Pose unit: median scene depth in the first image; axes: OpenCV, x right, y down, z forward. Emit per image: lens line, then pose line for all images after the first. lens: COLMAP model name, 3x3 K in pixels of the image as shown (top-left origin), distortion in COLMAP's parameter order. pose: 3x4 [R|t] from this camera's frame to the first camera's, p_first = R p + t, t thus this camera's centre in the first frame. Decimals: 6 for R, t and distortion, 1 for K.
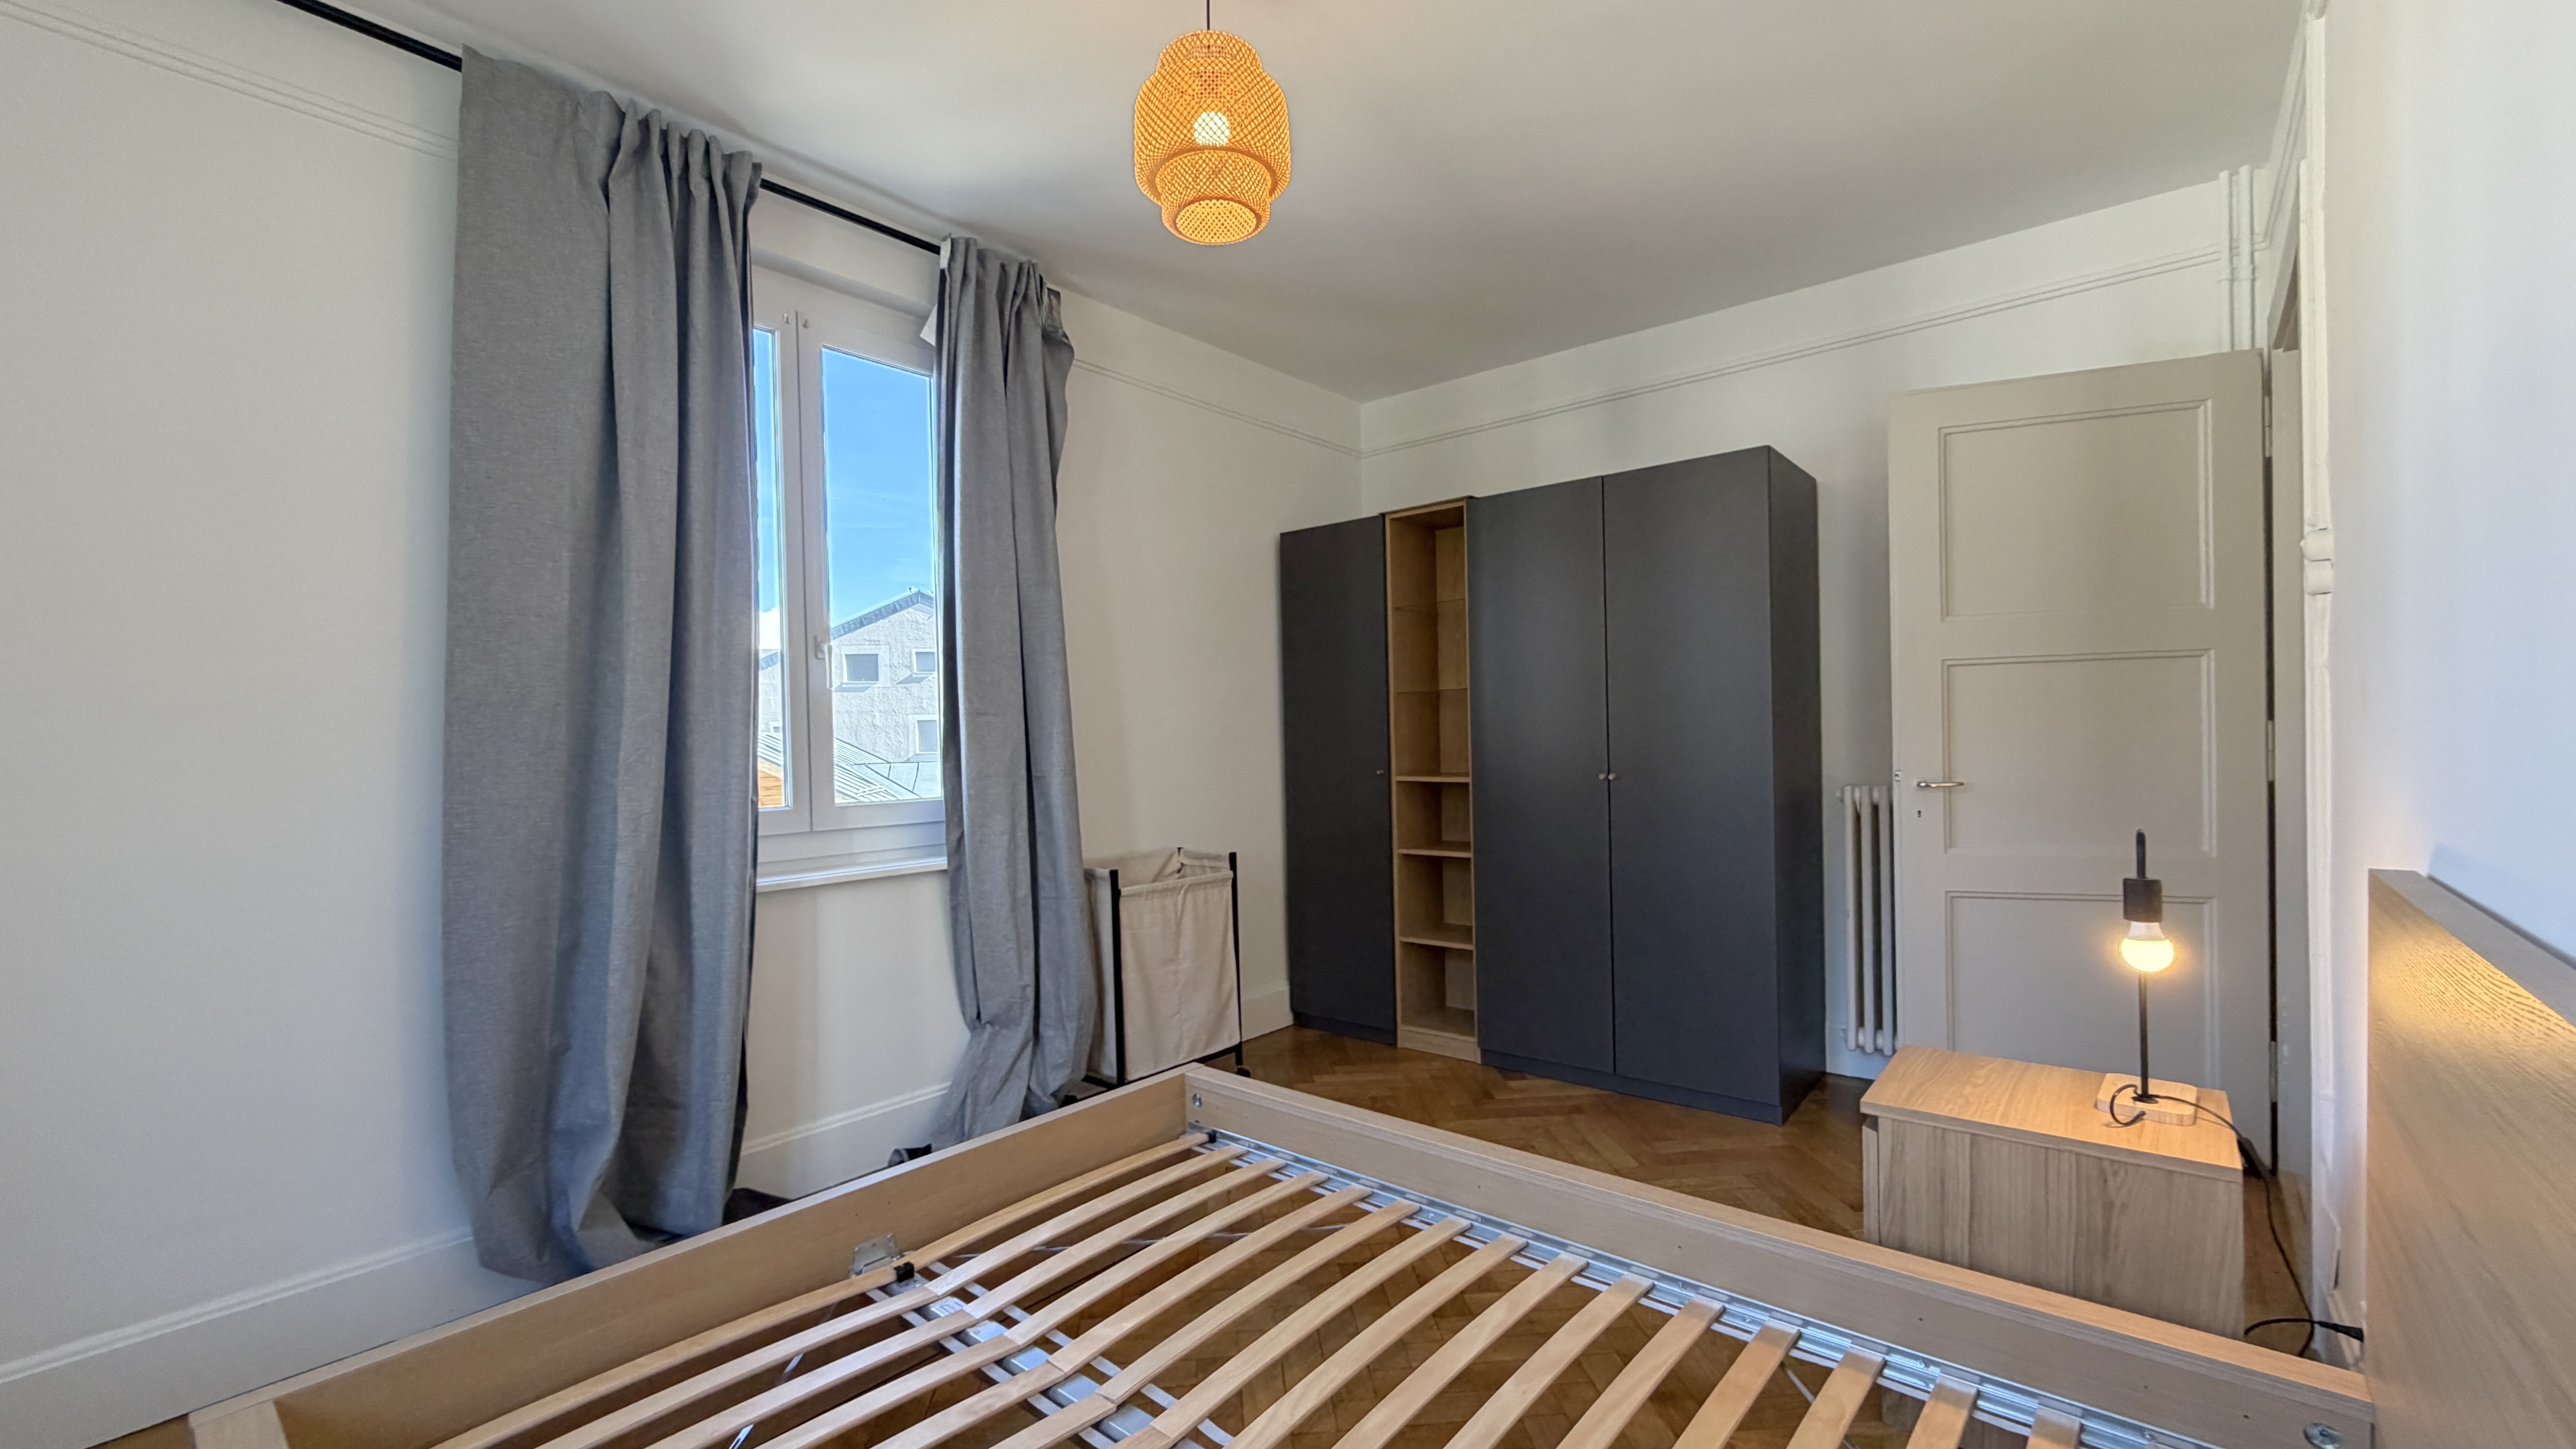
lens RADIAL K [[1027.8, 0, 1288.0], [0, 1027.8, 724.5], [0, 0, 1]] dist [0.001175, 0.000047]
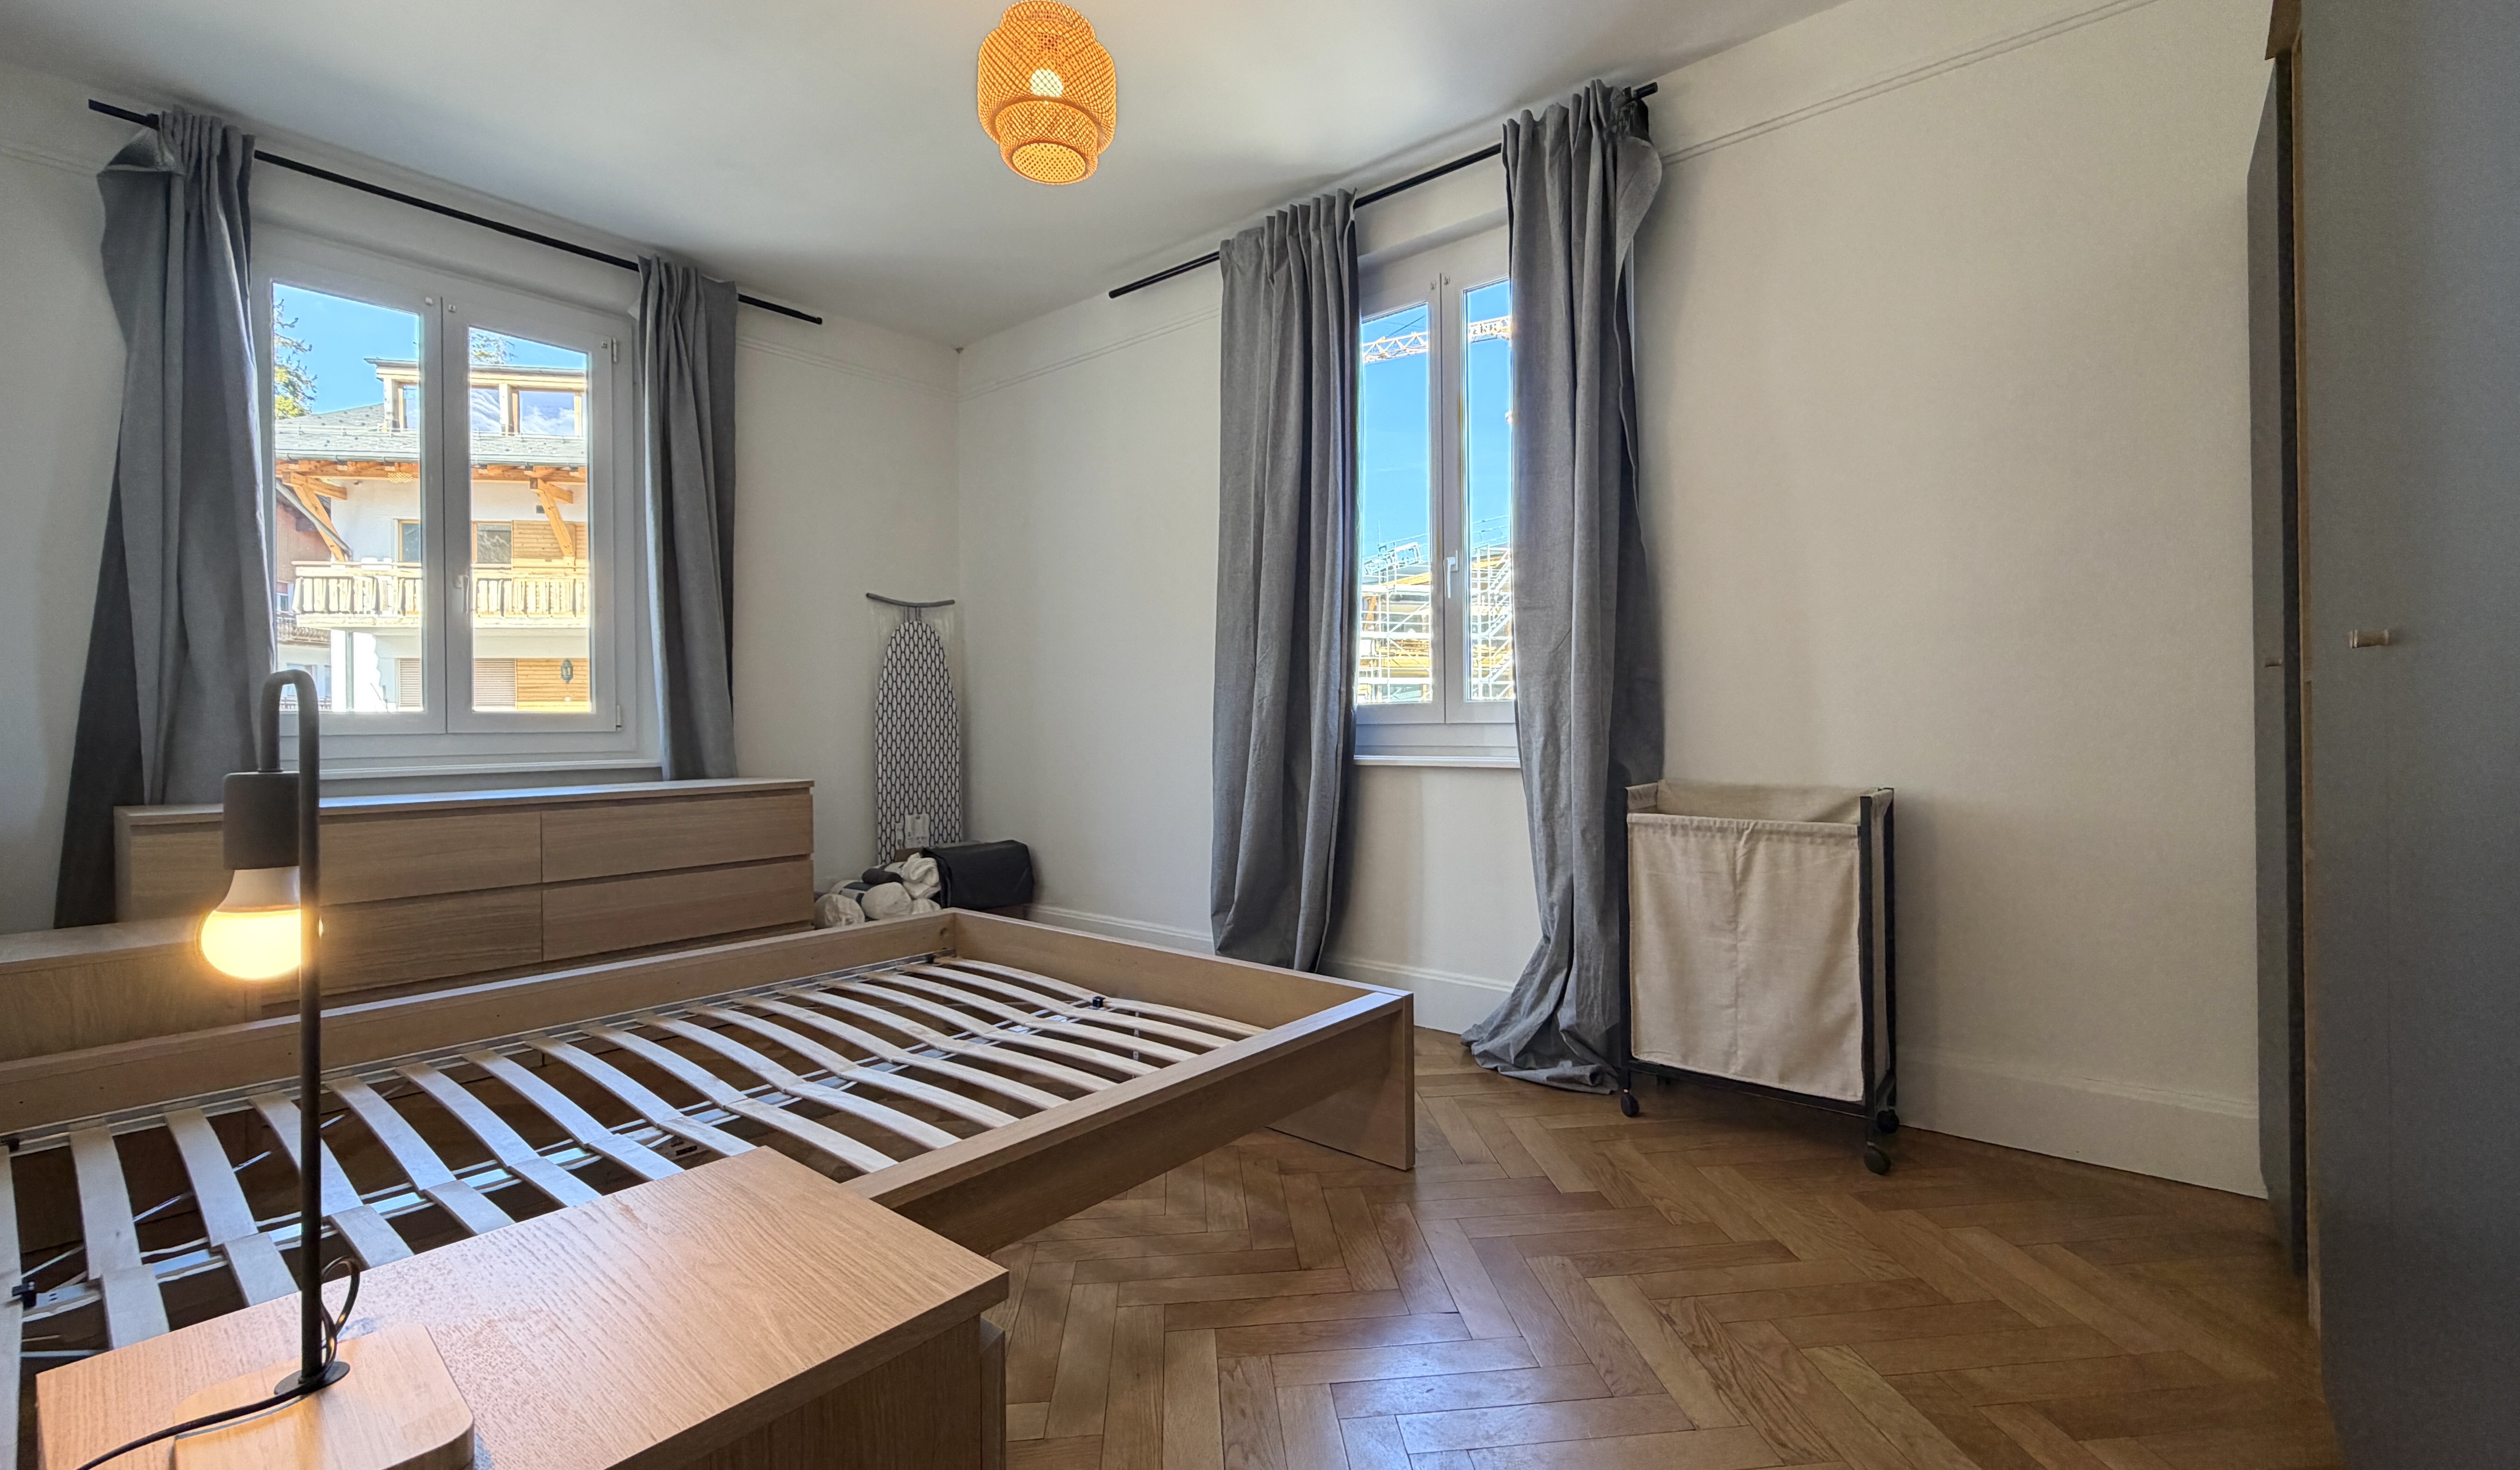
lens RADIAL K [[1042.5, 0, 1262.9], [0, 1042.5, 701.3], [0, 0, 1]] dist [-0.000123, -0.000005]
pose [[0.008217, 0.005492, -0.999951, 0.644247], [0.021825, 0.999746, 0.005670, 0.062810], [0.999728, -0.021871, 0.008095, 0.716670]]
